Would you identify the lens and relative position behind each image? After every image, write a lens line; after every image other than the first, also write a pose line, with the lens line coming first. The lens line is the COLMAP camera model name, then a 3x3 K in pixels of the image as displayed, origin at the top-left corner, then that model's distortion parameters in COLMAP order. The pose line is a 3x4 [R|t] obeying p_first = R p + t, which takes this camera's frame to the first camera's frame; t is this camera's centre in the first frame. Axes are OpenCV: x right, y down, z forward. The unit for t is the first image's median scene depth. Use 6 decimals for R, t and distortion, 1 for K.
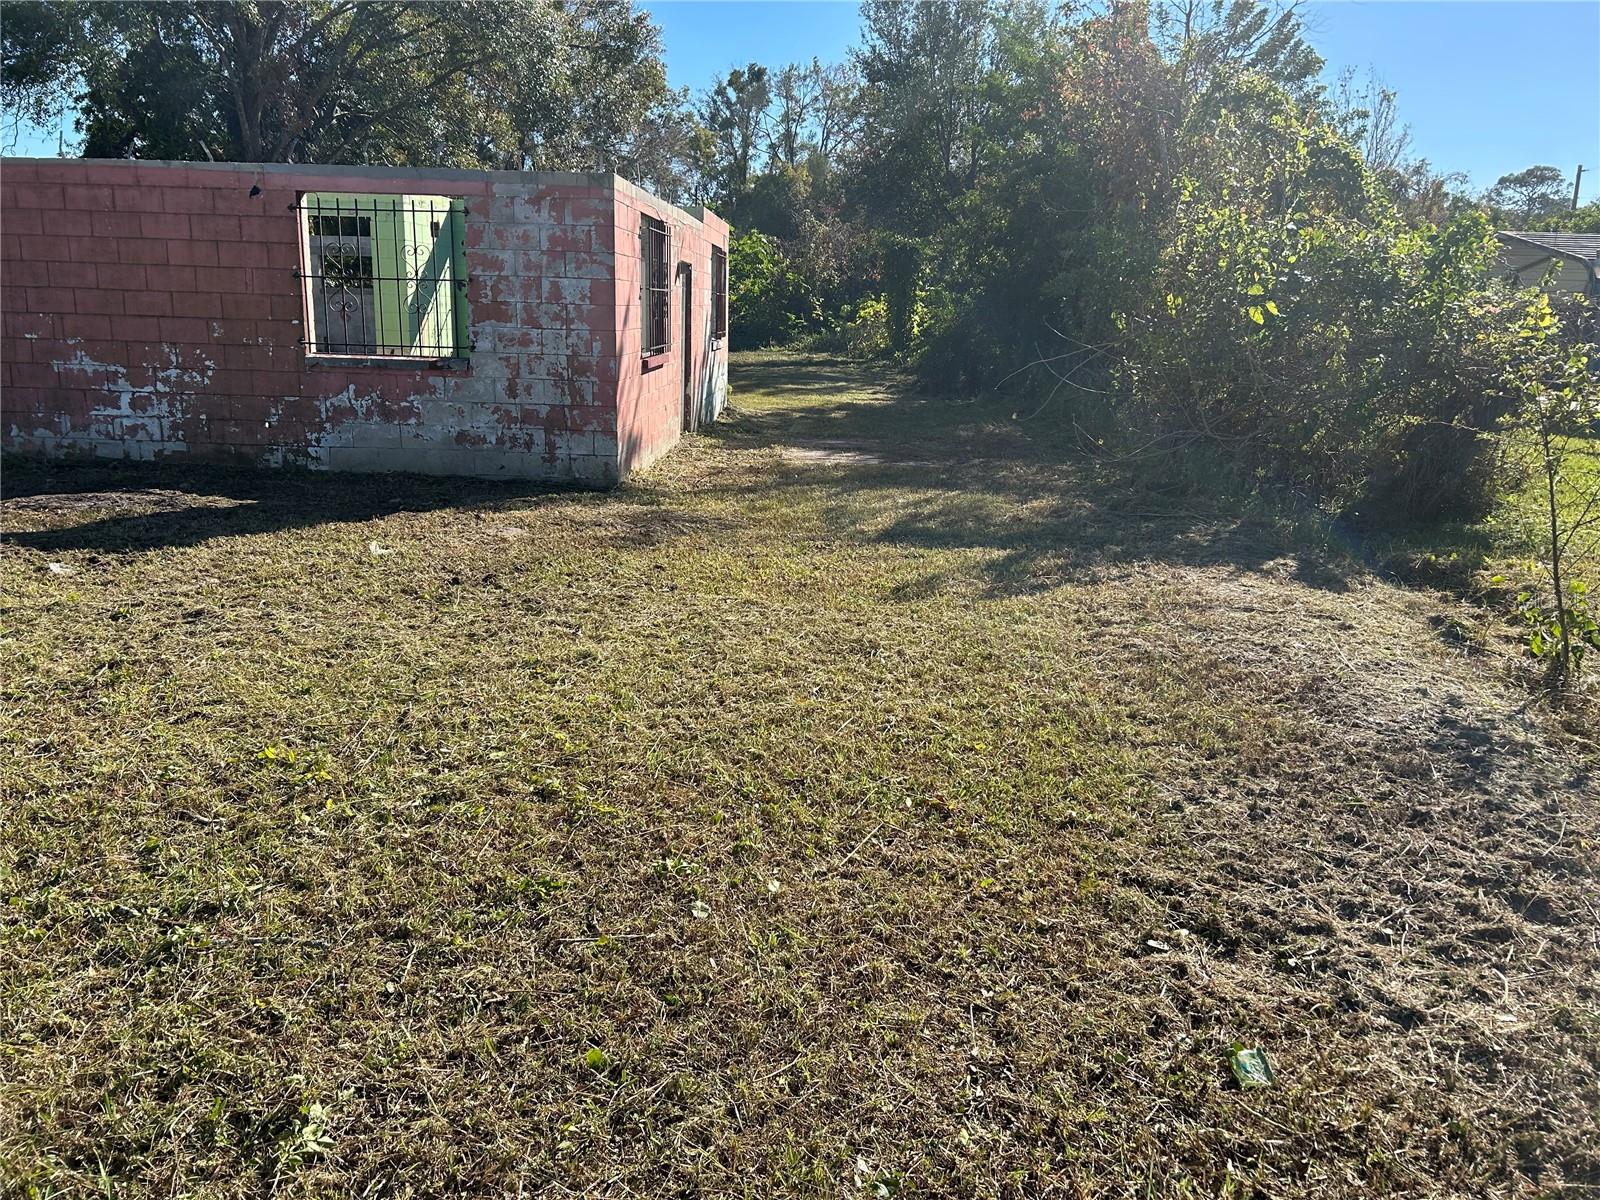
lens RADIAL K [[1201.8, 0, 799.3], [0, 1201.8, 600.9], [0, 0, 1]] dist [0.057911, -0.066686]
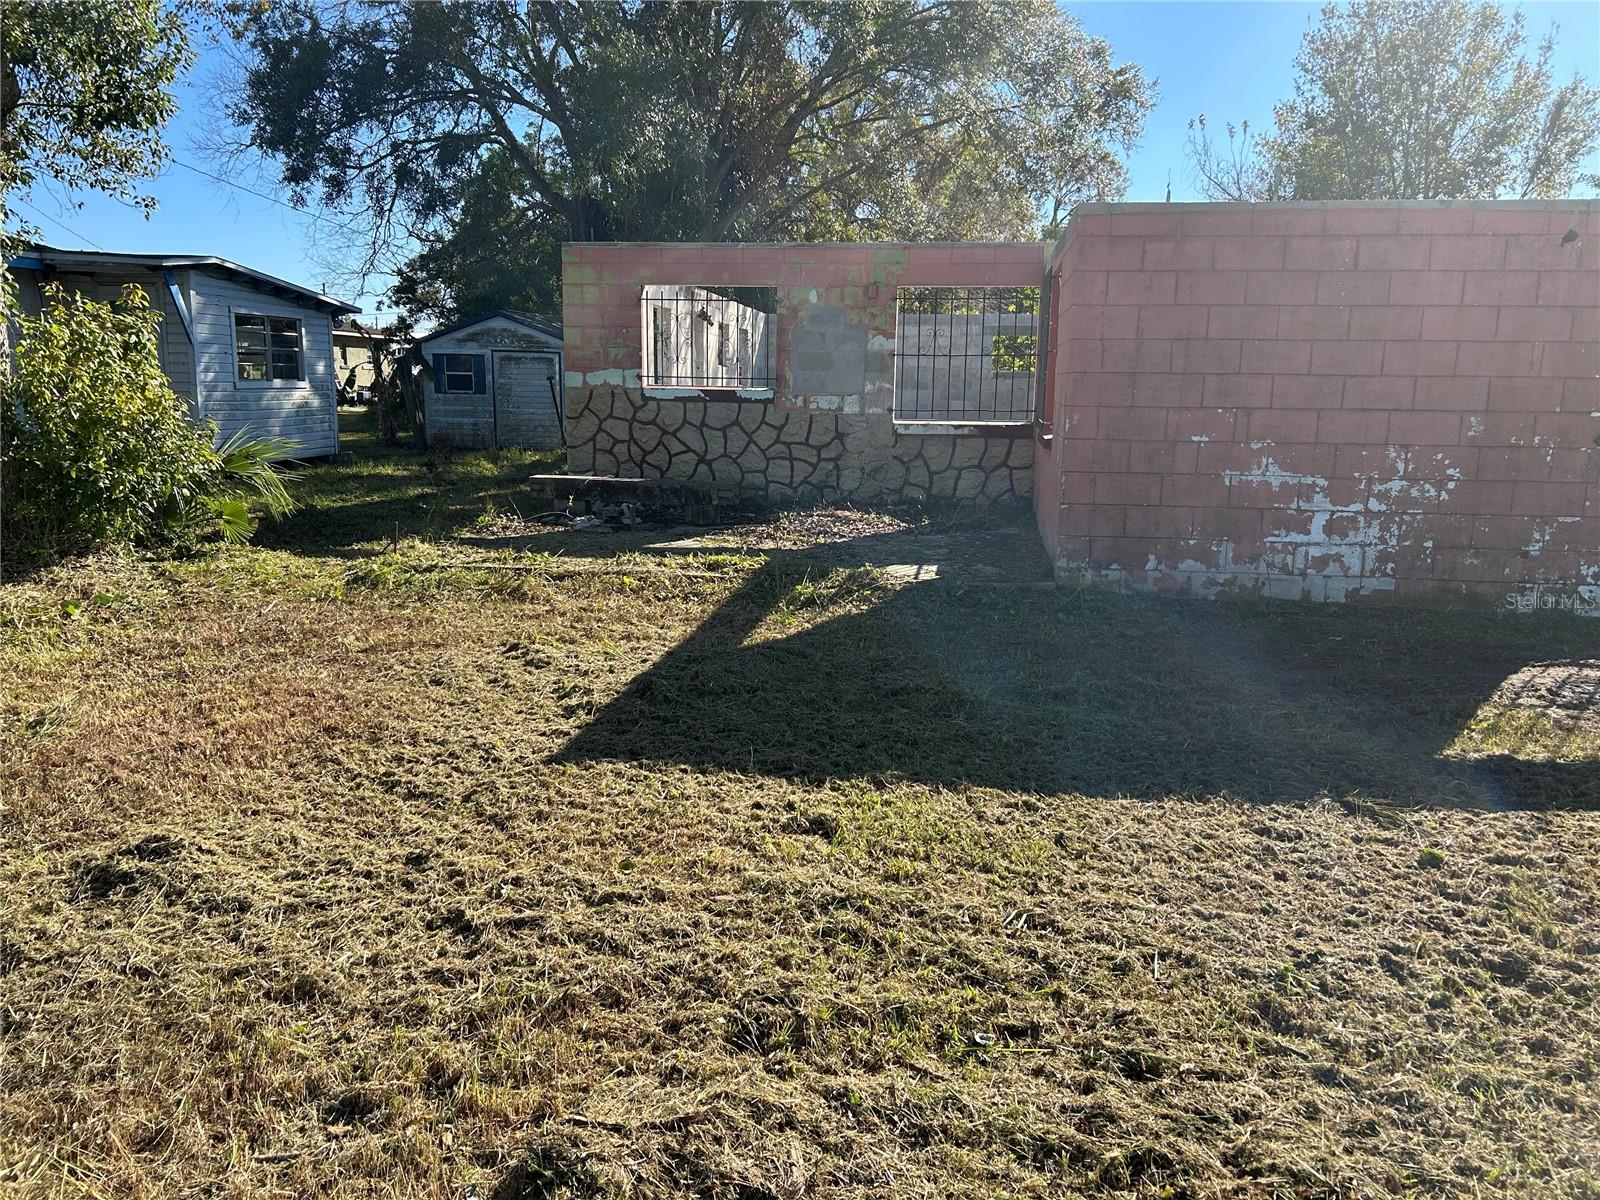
lens RADIAL K [[1201.8, 0, 799.7], [0, 1201.8, 599.1], [0, 0, 1]] dist [0.057911, -0.066686]
pose [[0.994177, 0.004950, -0.107642, -0.790228], [-0.011243, 0.998257, -0.057937, -0.072114], [0.107167, 0.058810, 0.992500, 0.235976]]
